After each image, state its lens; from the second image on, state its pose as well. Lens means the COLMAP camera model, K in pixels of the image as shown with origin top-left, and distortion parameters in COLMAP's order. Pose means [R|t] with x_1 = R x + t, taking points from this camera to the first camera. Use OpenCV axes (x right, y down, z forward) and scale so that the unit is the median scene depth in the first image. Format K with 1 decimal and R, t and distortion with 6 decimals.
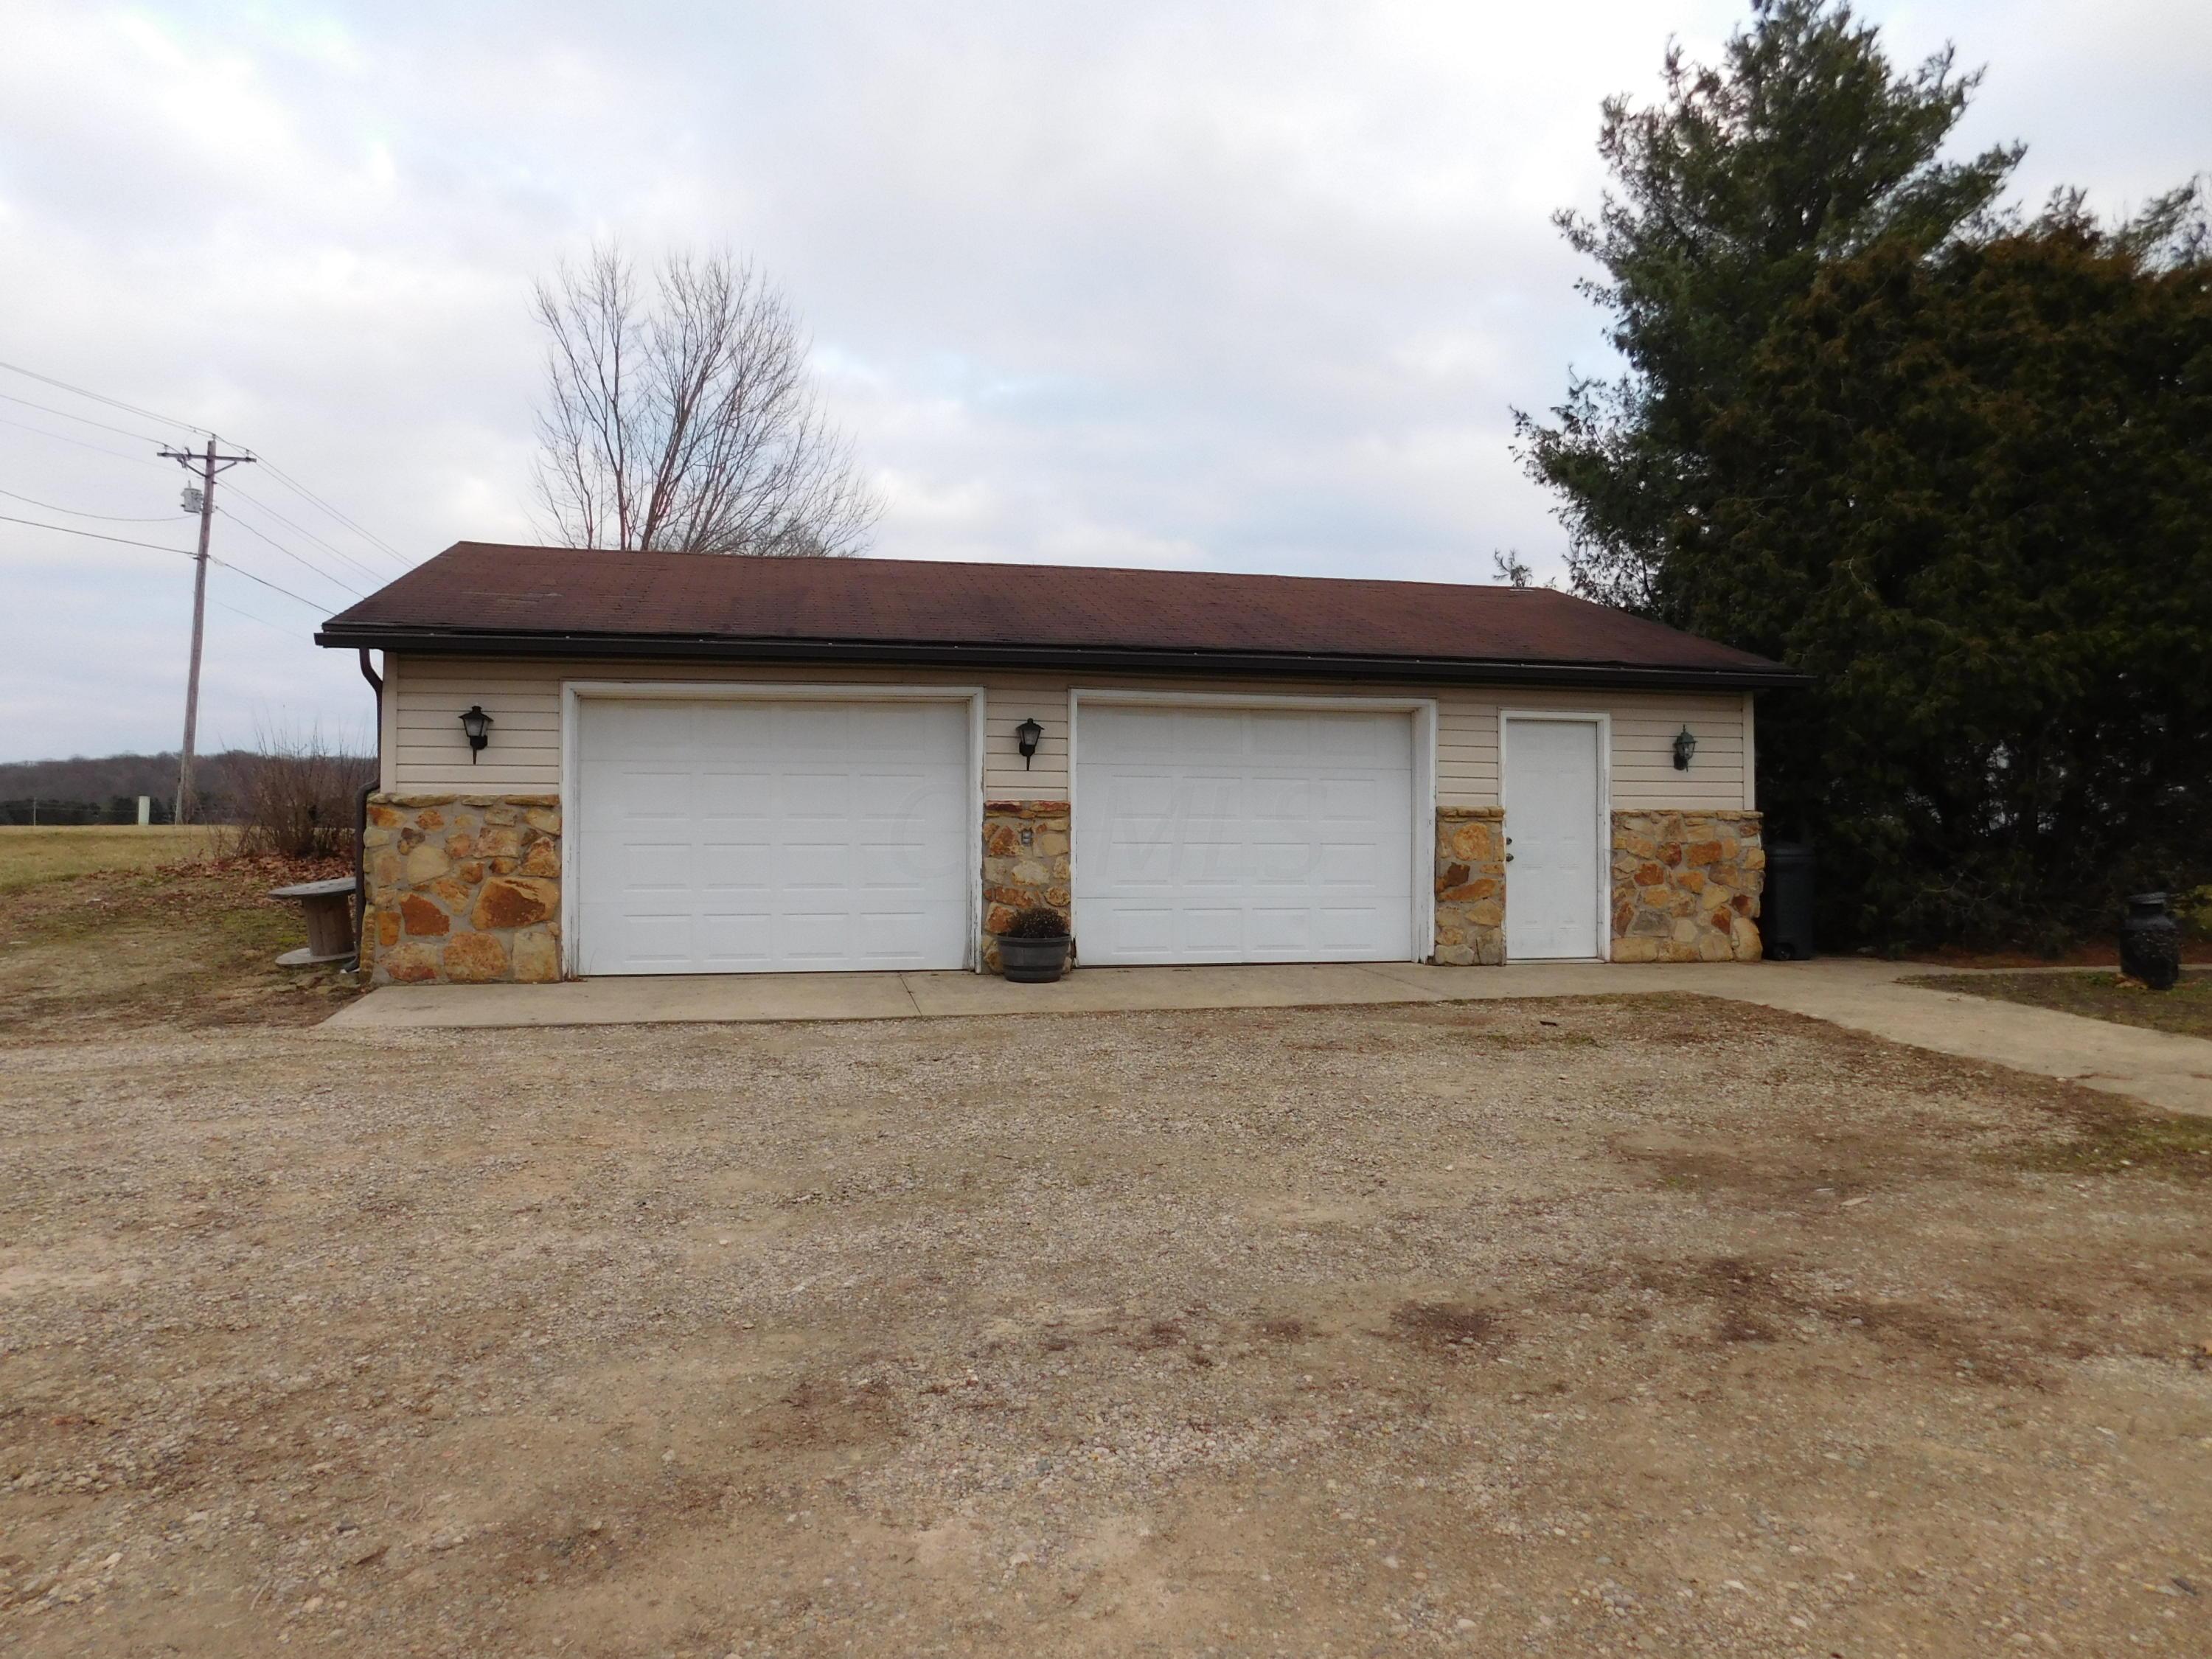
lens RADIAL K [[1447.1, 0, 1110.1], [0, 1447.1, 862.0], [0, 0, 1]] dist [-0.075297, 0.065993]
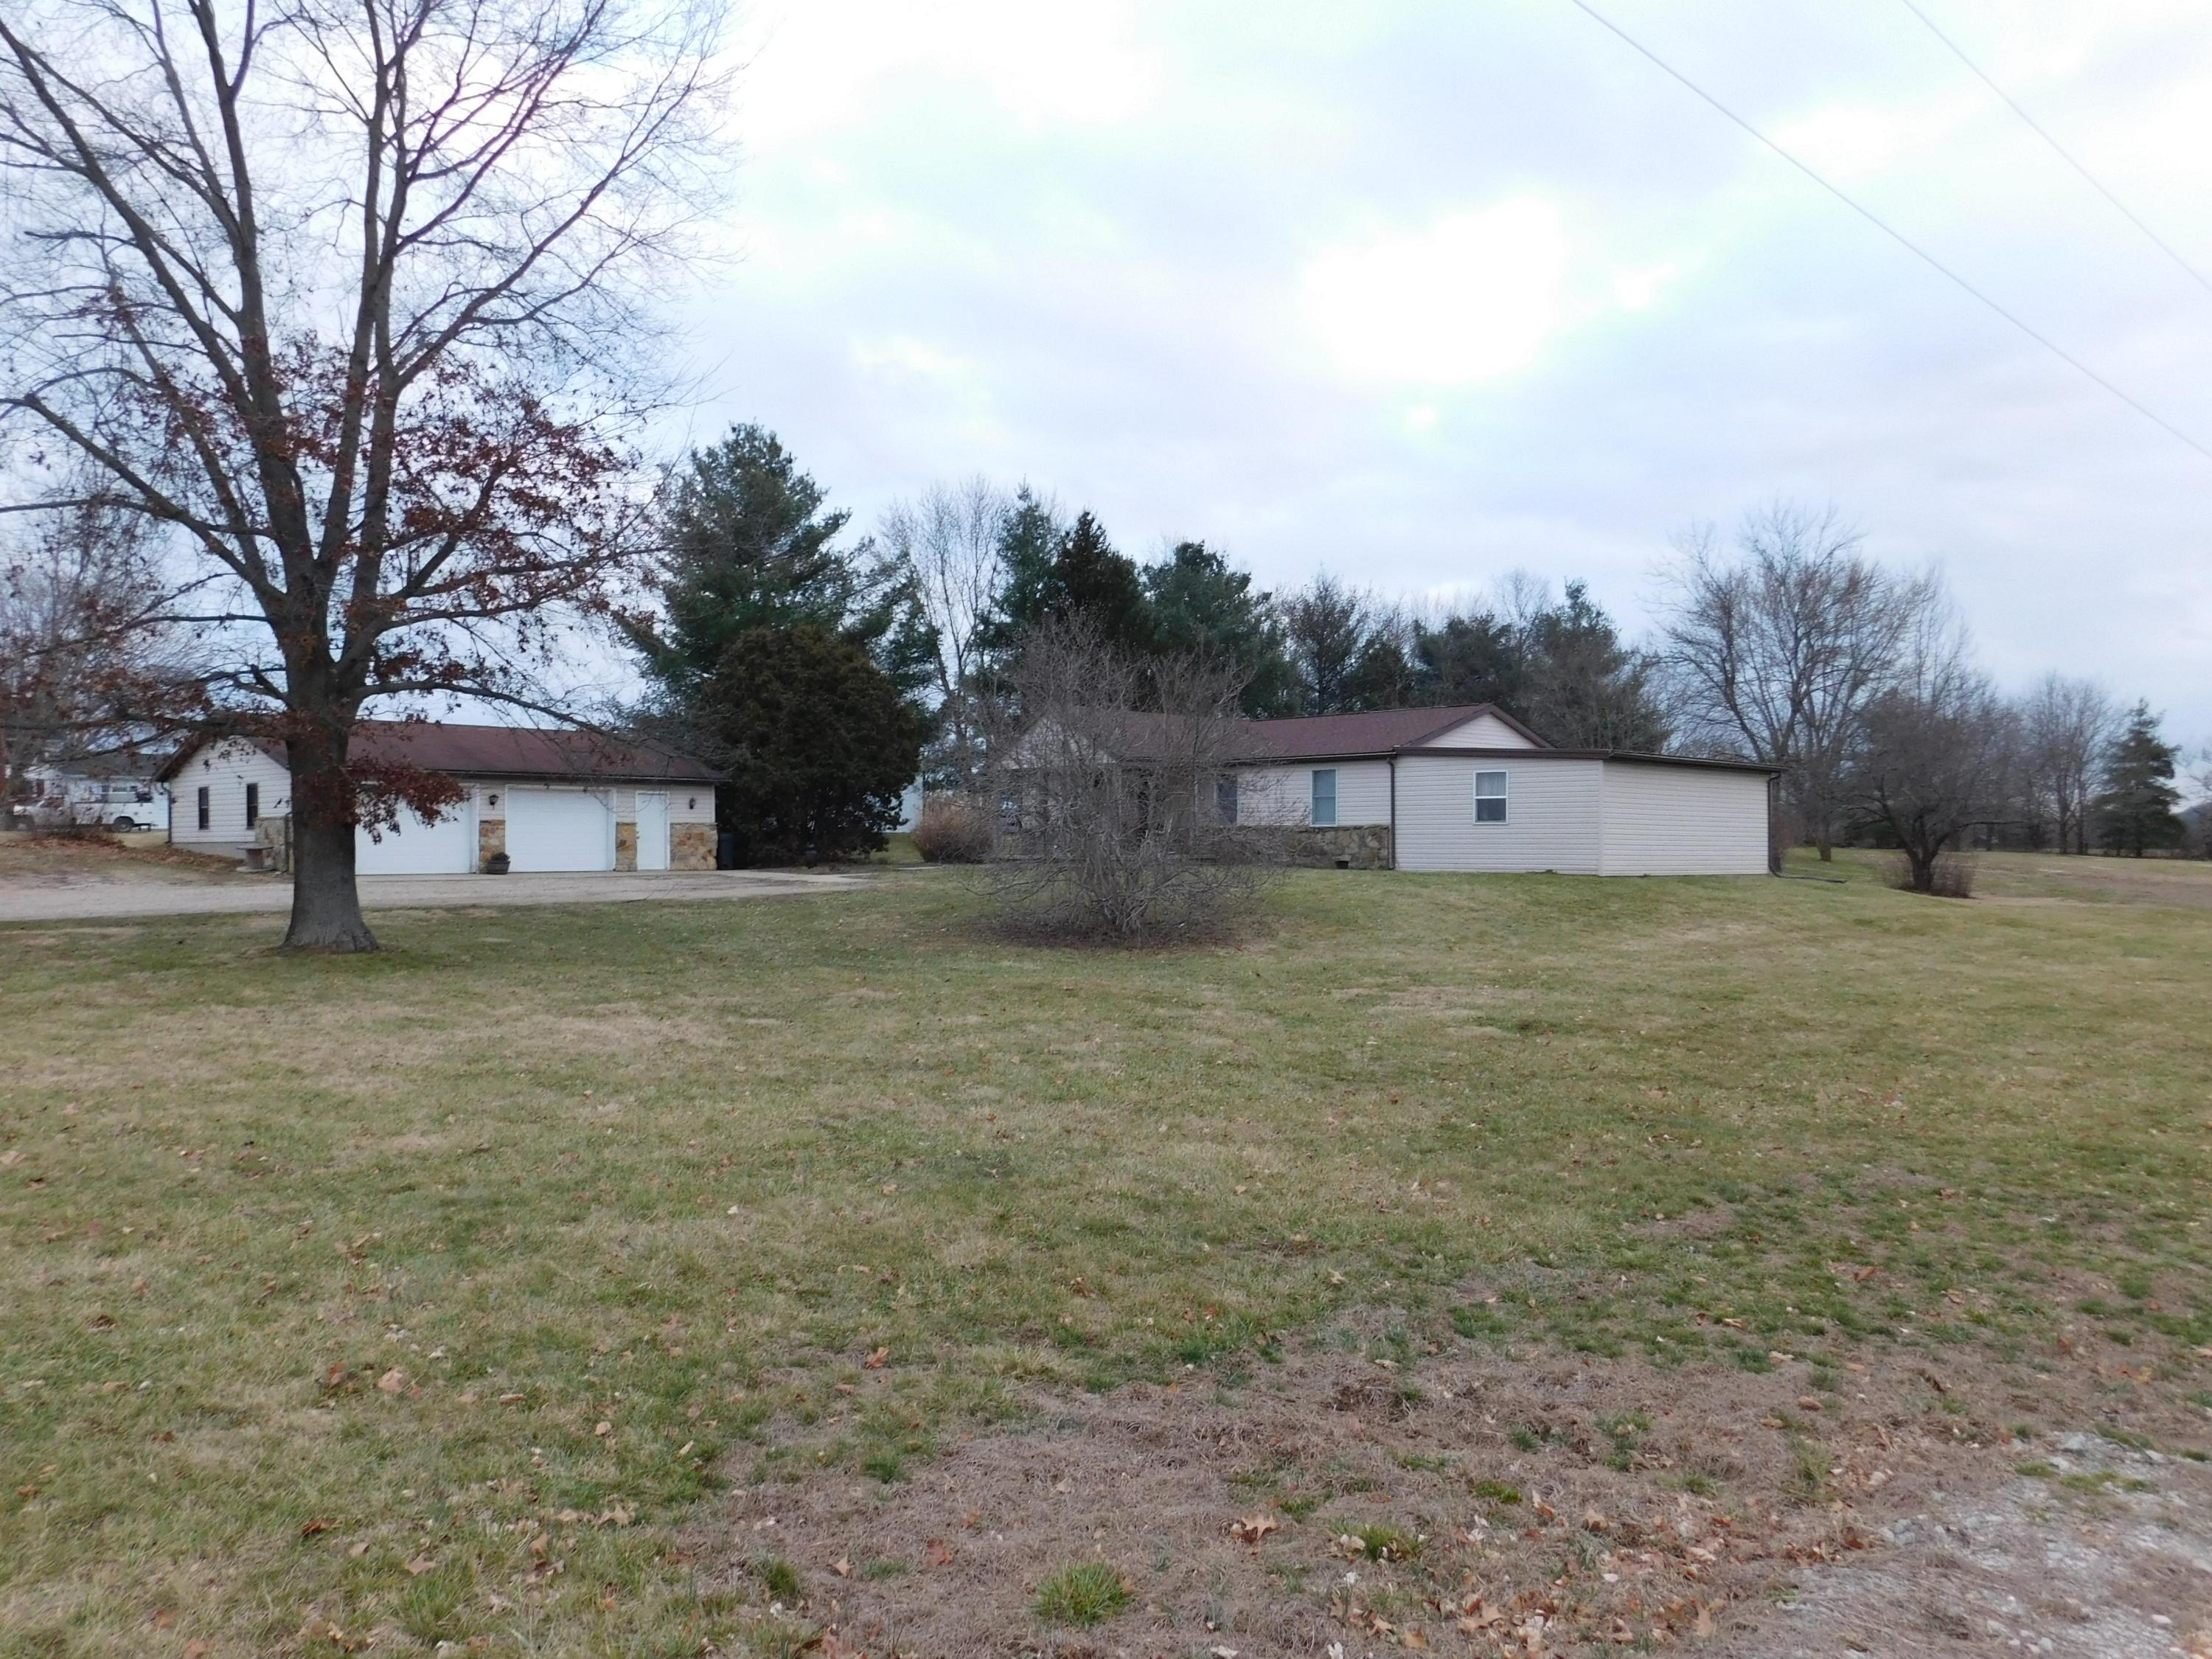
lens RADIAL K [[1626.1, 0, 1106.7], [0, 1626.1, 863.5], [0, 0, 1]] dist [-0.044932, 0.087520]
pose [[0.819635, -0.011050, 0.572780, -0.899619], [0.010697, 0.999935, 0.003984, 0.049904], [-0.572786, 0.002862, 0.819700, -2.454414]]
